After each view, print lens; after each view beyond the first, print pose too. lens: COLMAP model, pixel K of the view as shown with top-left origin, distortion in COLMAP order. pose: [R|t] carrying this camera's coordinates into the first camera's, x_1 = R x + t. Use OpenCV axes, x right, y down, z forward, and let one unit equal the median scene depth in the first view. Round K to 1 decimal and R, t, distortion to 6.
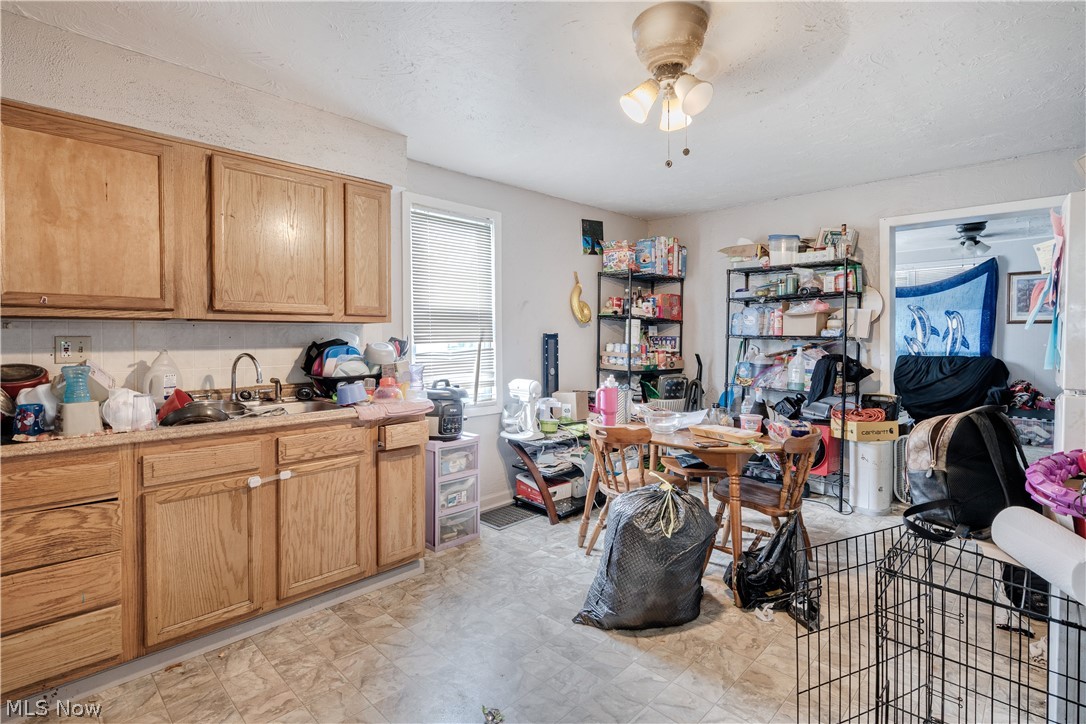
lens RADIAL K [[512.8, 0, 540.9], [0, 512.8, 342.1], [0, 0, 1]] dist [0.000669, 0.000319]
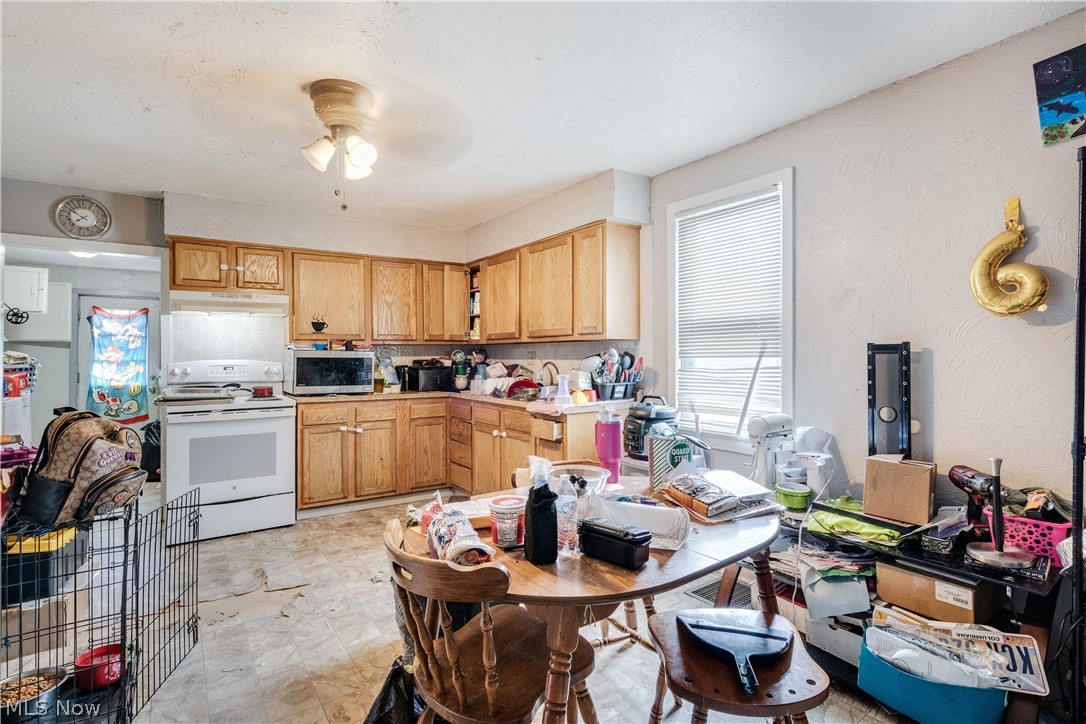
lens RADIAL K [[516.9, 0, 543.0], [0, 516.9, 362.0], [0, 0, 1]] dist [-0.001274, -0.000041]
pose [[-0.159935, 0.017457, -0.986973, 0.703519], [-0.004620, 0.999819, 0.018433, -0.006041], [0.987117, 0.007508, -0.159825, 0.850056]]
